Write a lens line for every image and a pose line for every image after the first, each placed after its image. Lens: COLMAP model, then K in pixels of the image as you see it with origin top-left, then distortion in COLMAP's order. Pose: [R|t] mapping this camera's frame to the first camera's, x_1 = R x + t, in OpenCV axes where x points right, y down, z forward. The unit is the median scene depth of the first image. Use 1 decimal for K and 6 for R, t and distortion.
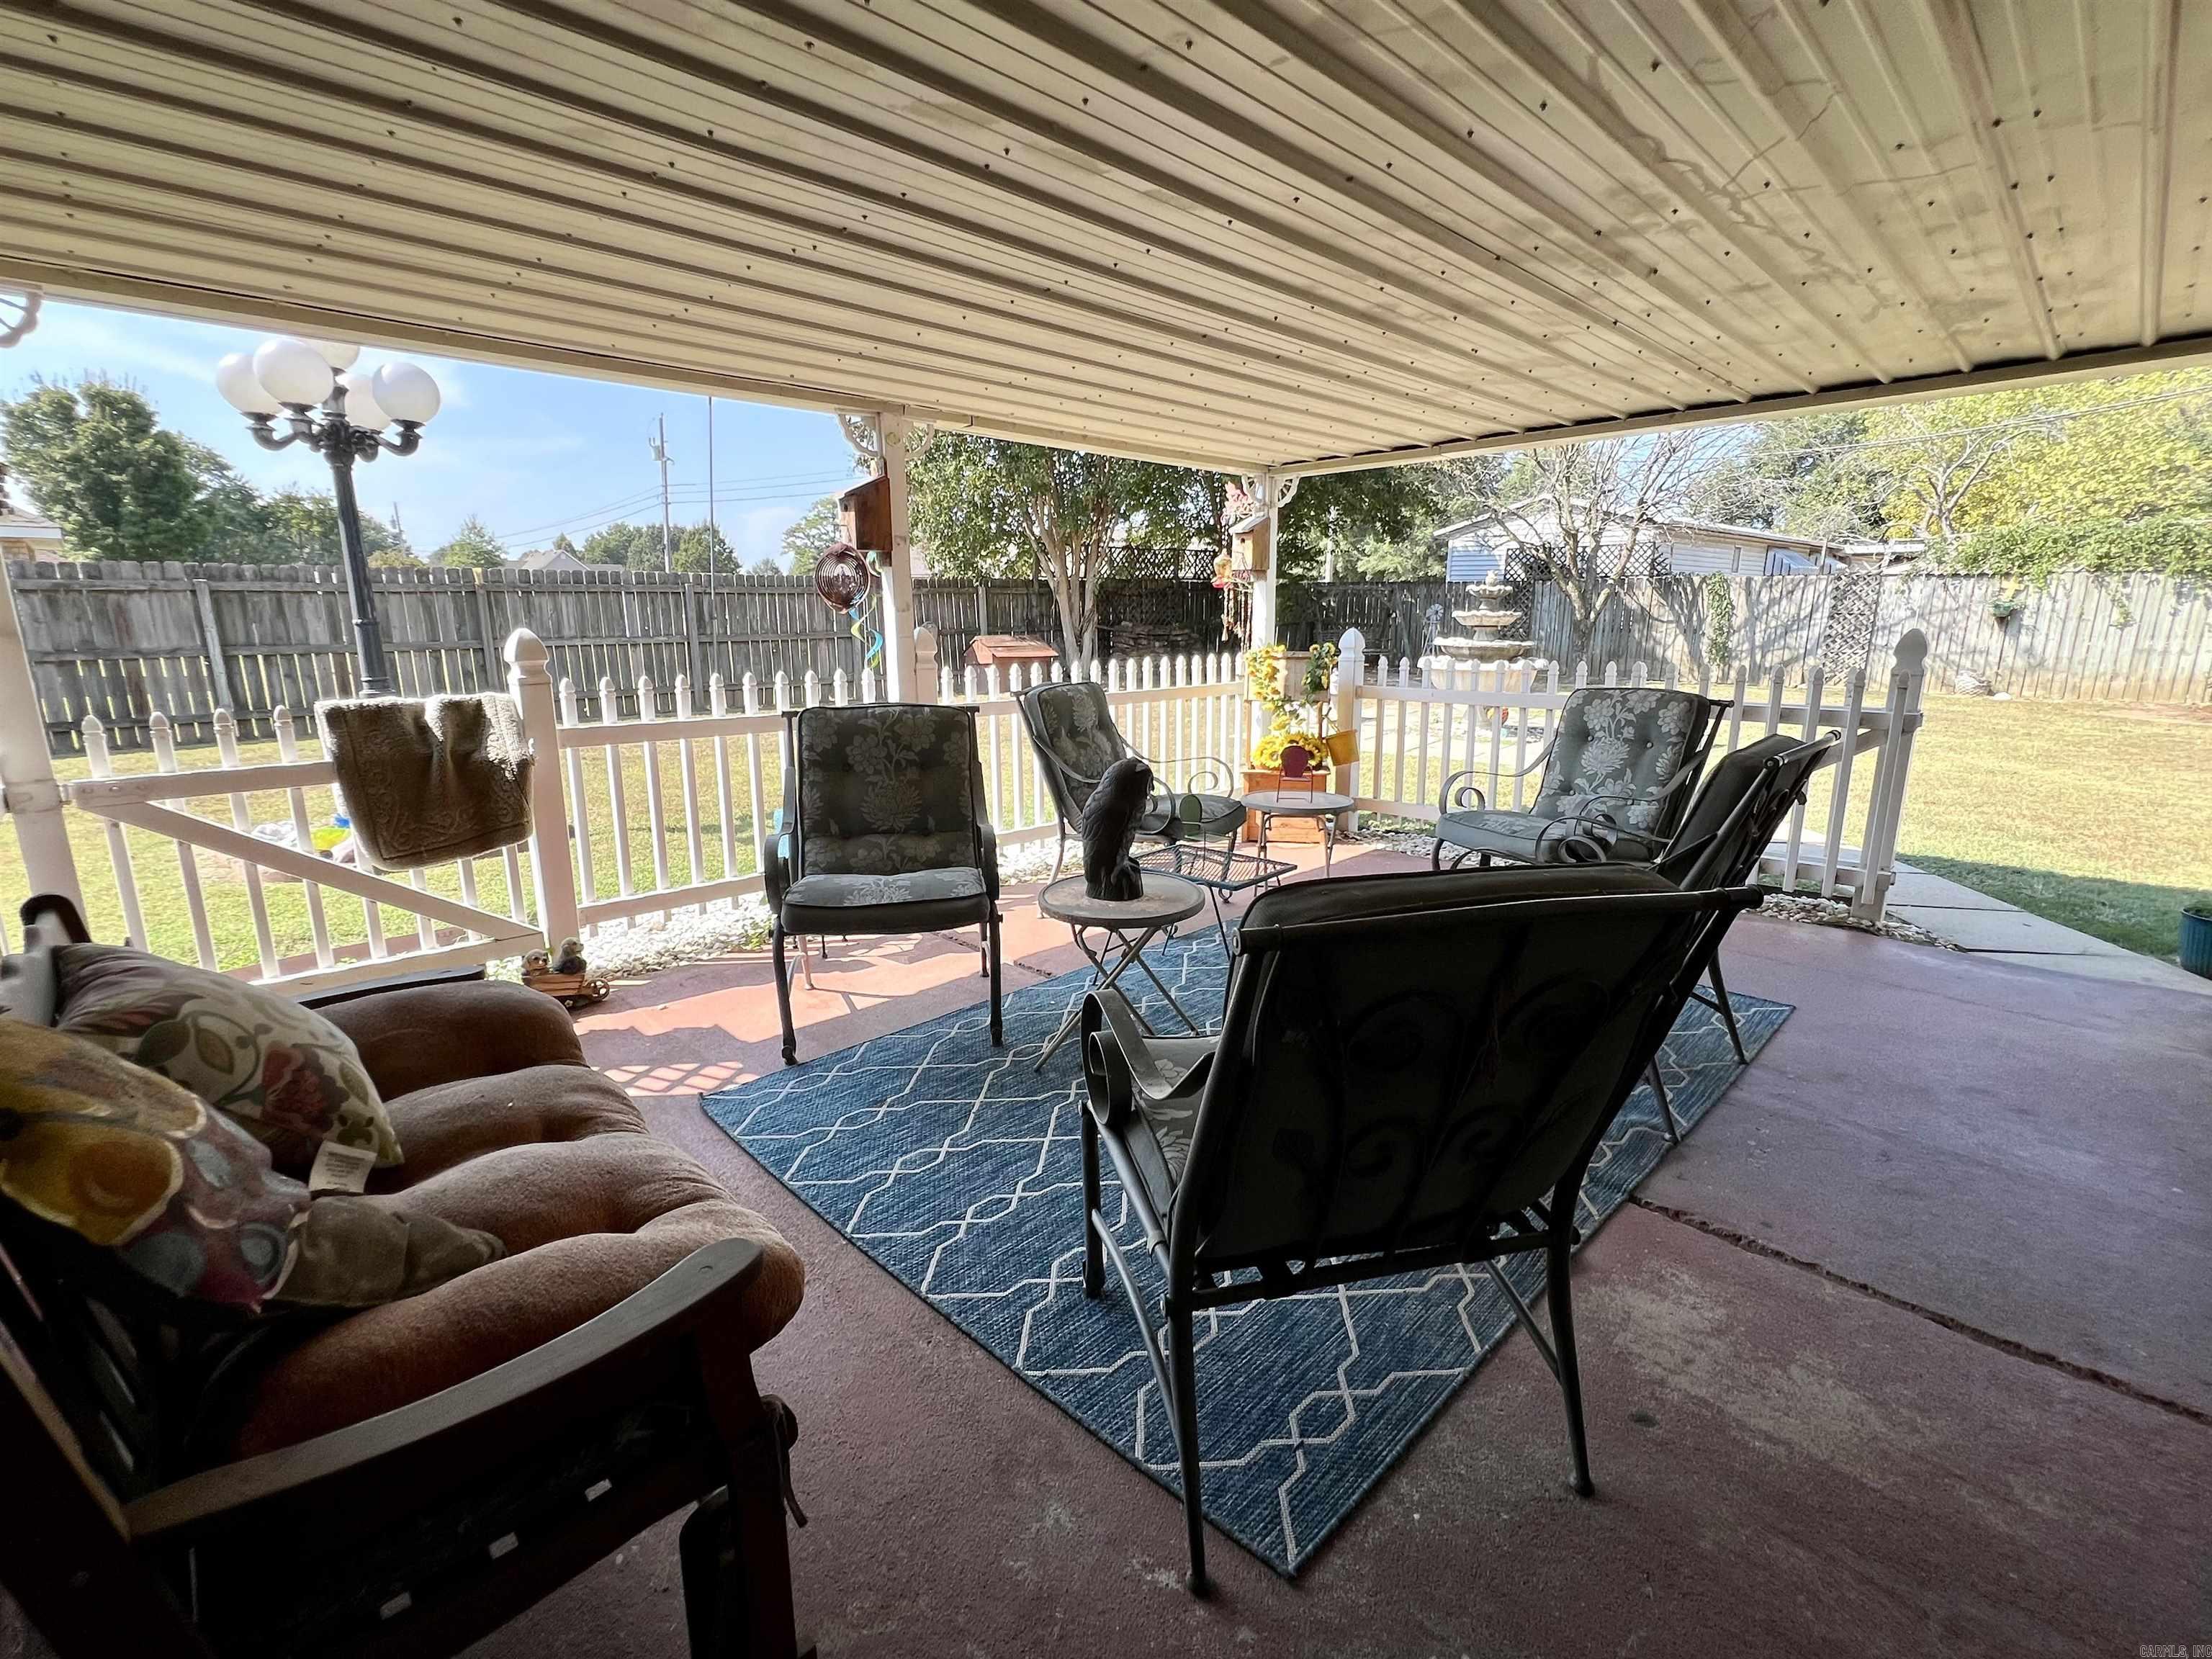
lens RADIAL K [[993.3, 0, 1104.2], [0, 993.3, 832.3], [0, 0, 1]] dist [-0.002944, 0.000065]
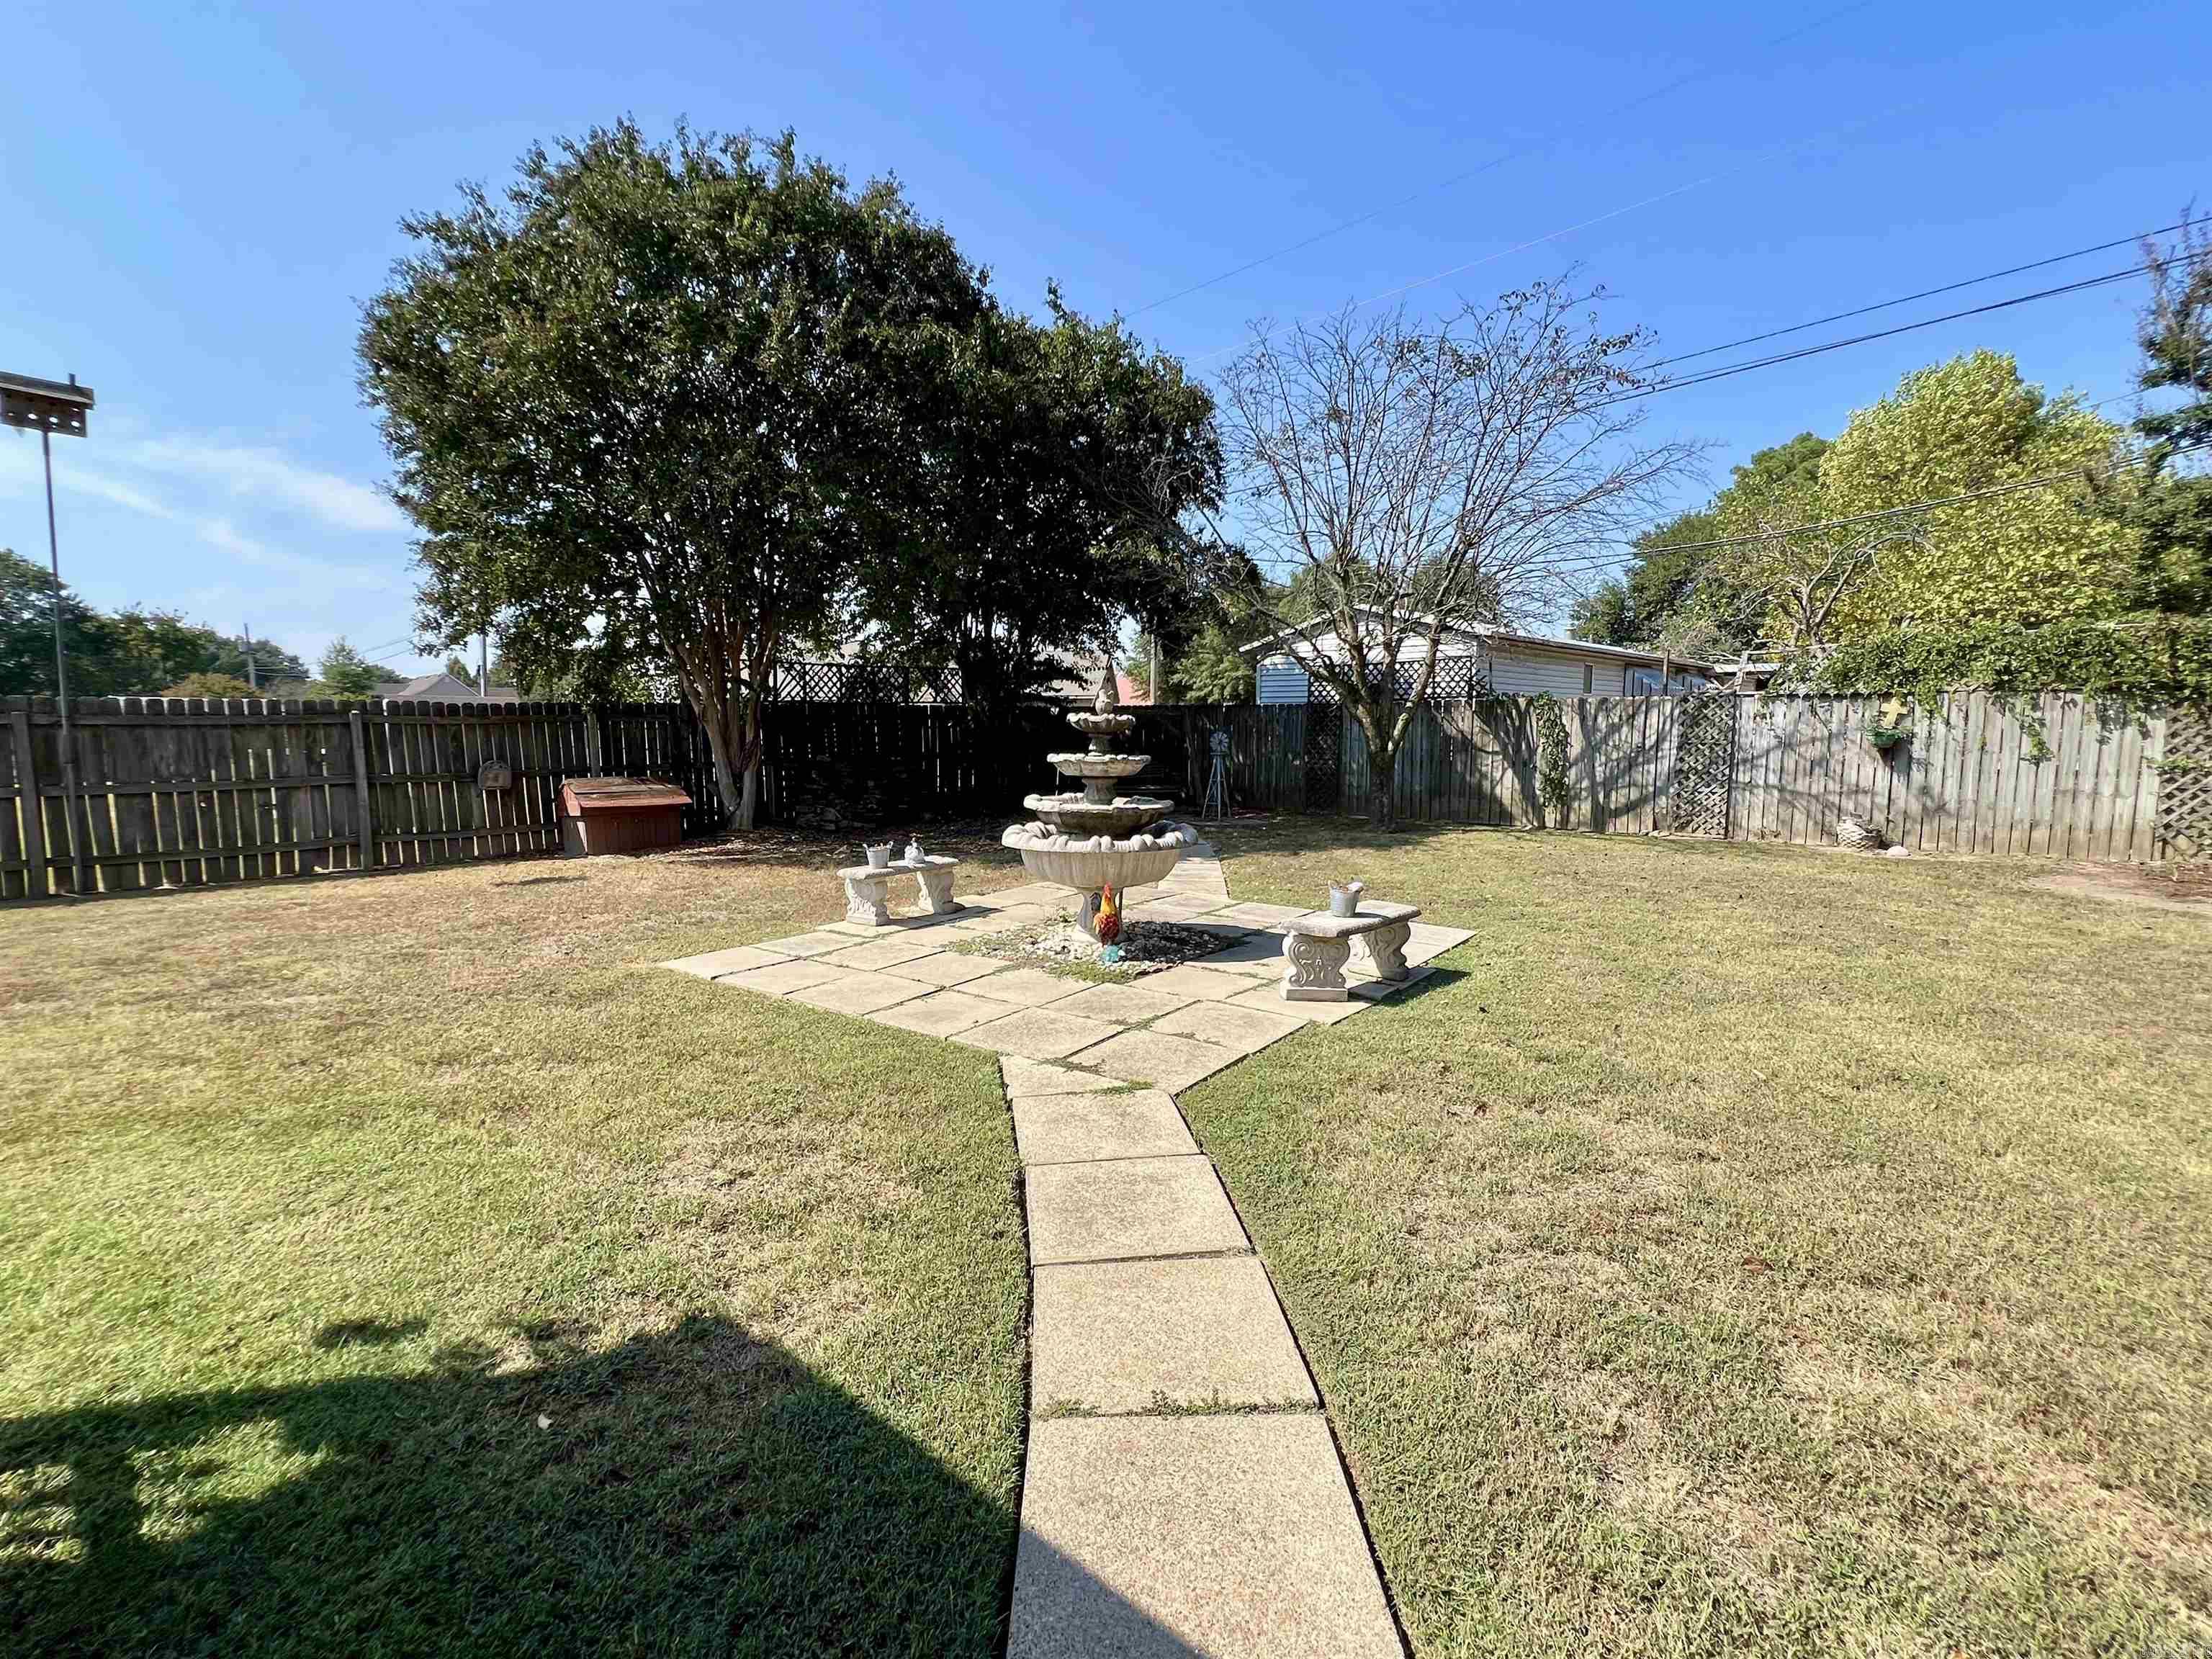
lens RADIAL K [[993.3, 0, 1102.5], [0, 993.3, 836.0], [0, 0, 1]] dist [-0.002944, 0.000065]
pose [[0.998301, -0.009891, 0.057424, 0.233939], [0.016398, 0.993349, -0.113966, -0.066608], [-0.055915, 0.114714, 0.991824, 0.256204]]
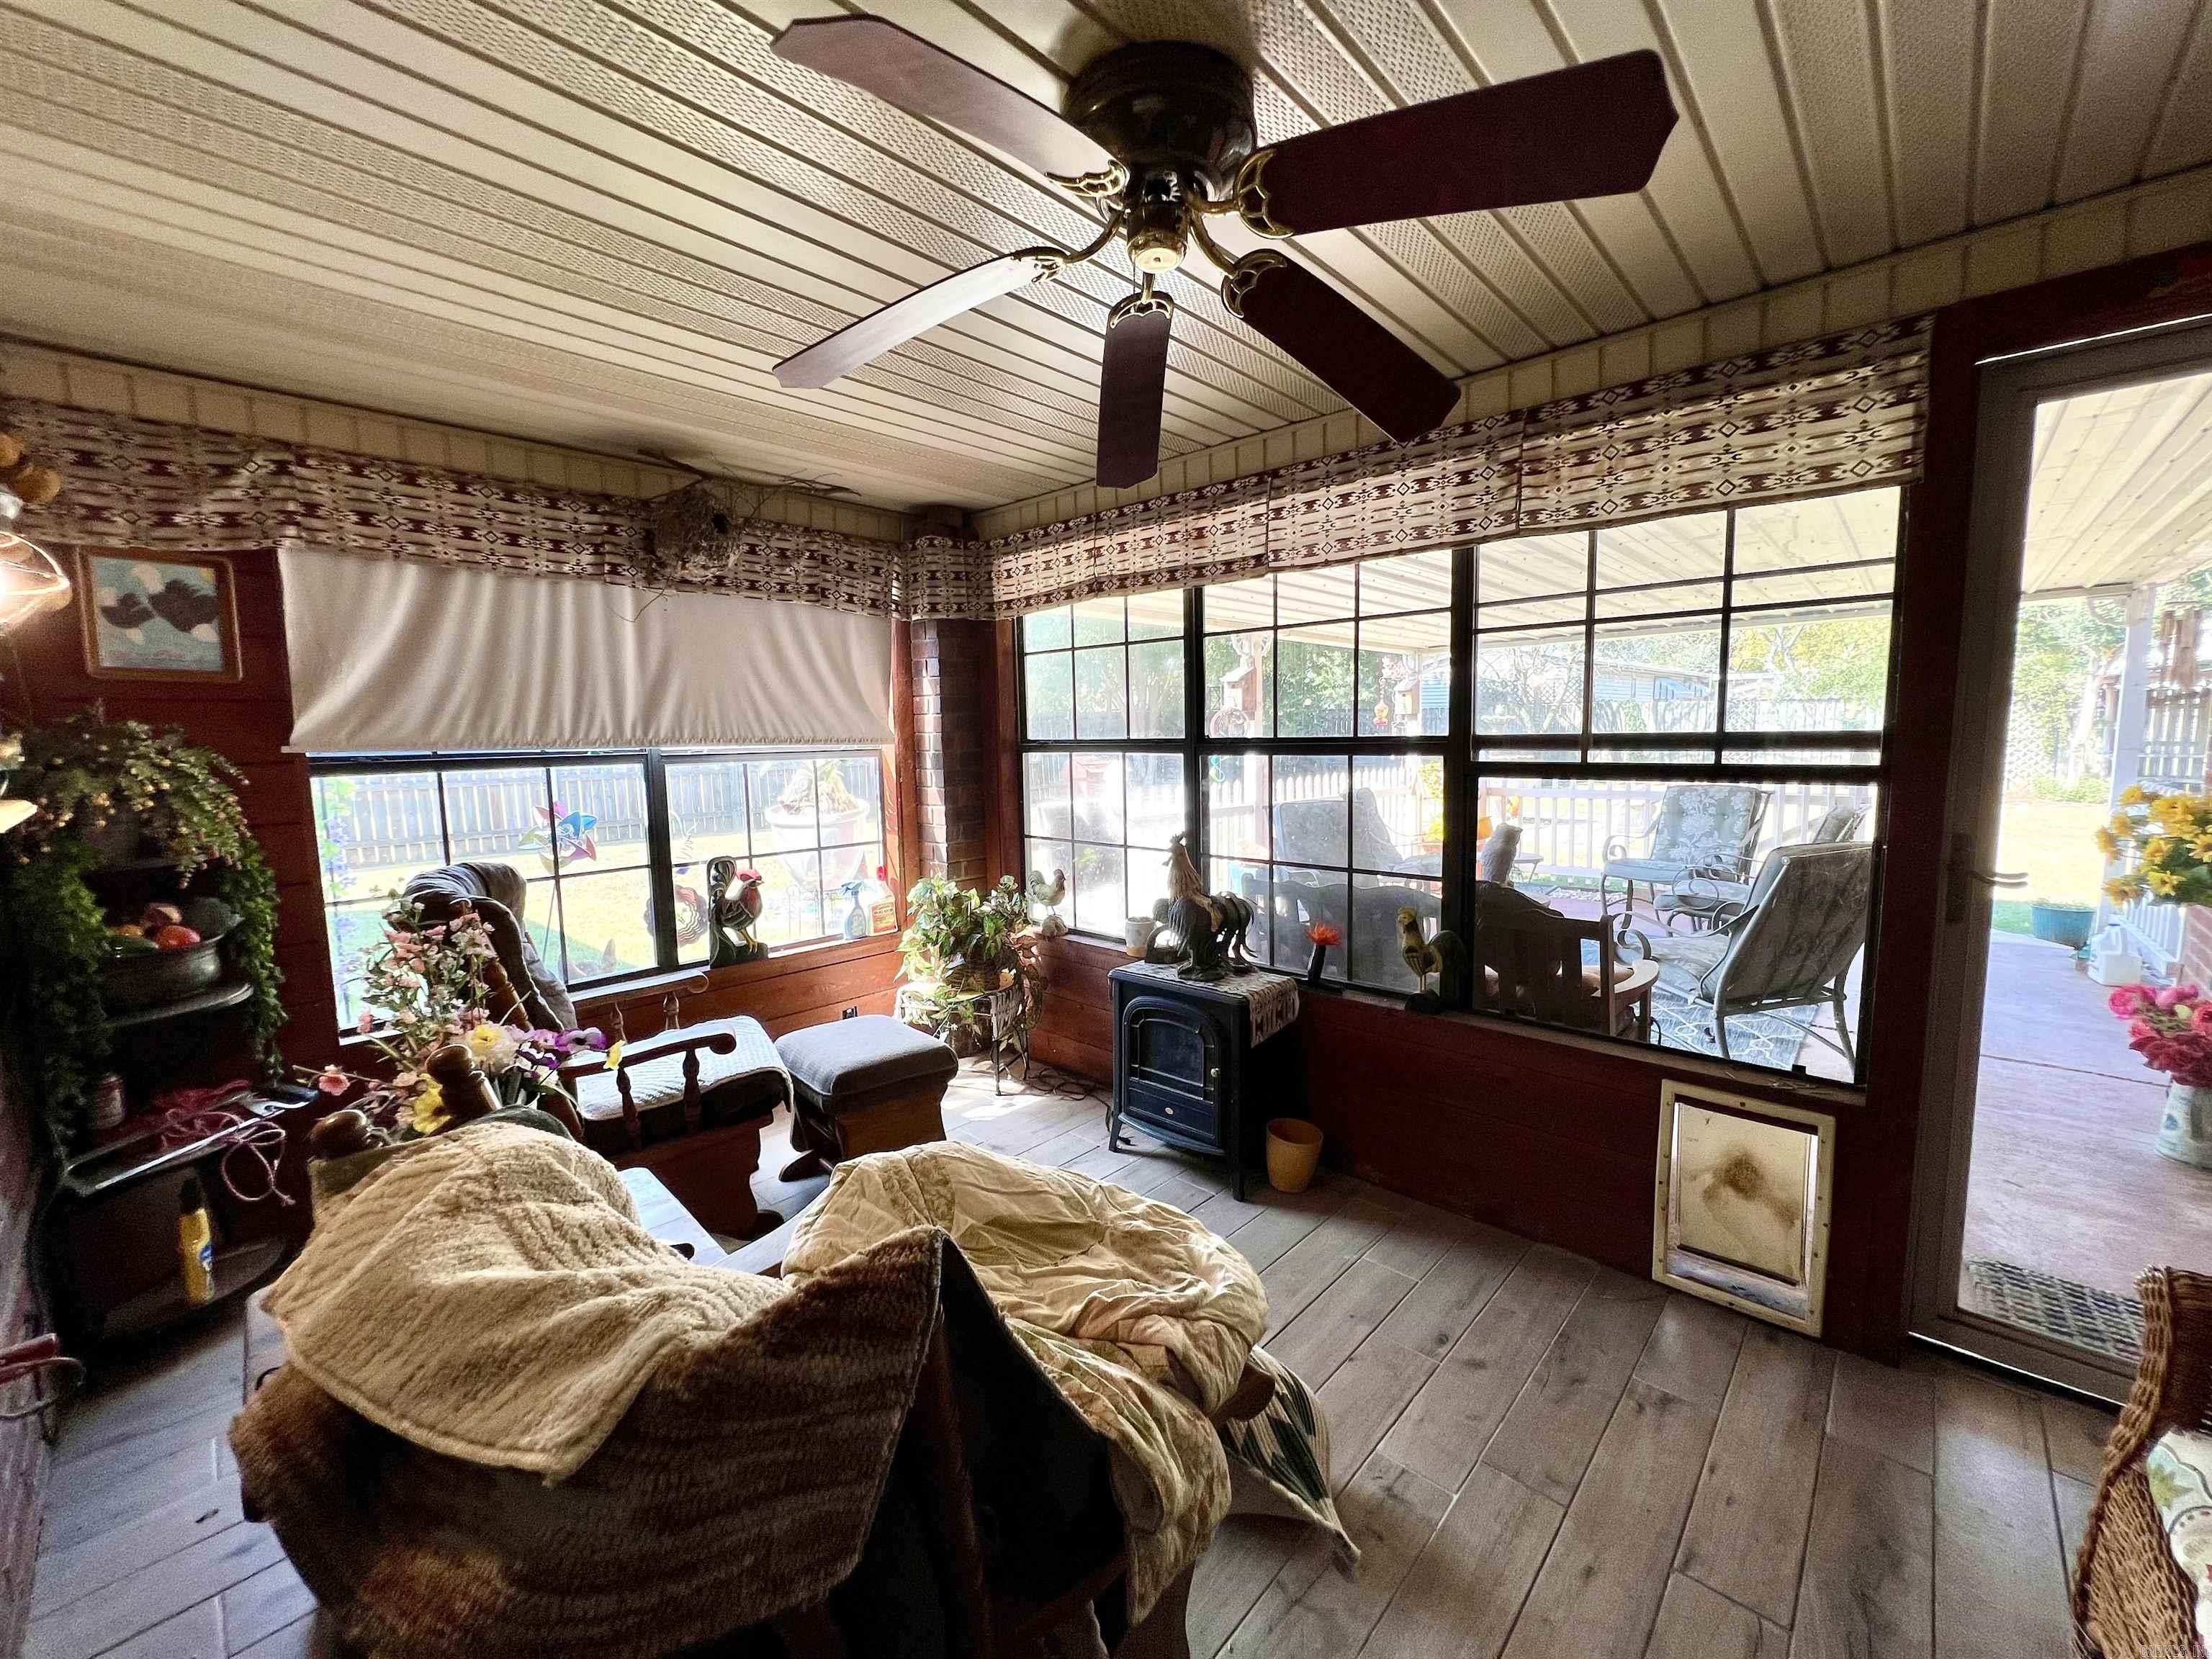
lens RADIAL K [[887.0, 0, 1111.7], [0, 887.0, 821.6], [0, 0, 1]] dist [-0.001582, 0.000919]
pose [[0.998442, -0.020749, 0.051789, -0.137671], [0.026735, 0.992688, -0.117714, 0.016906], [-0.048968, 0.118915, 0.991696, -0.110197]]
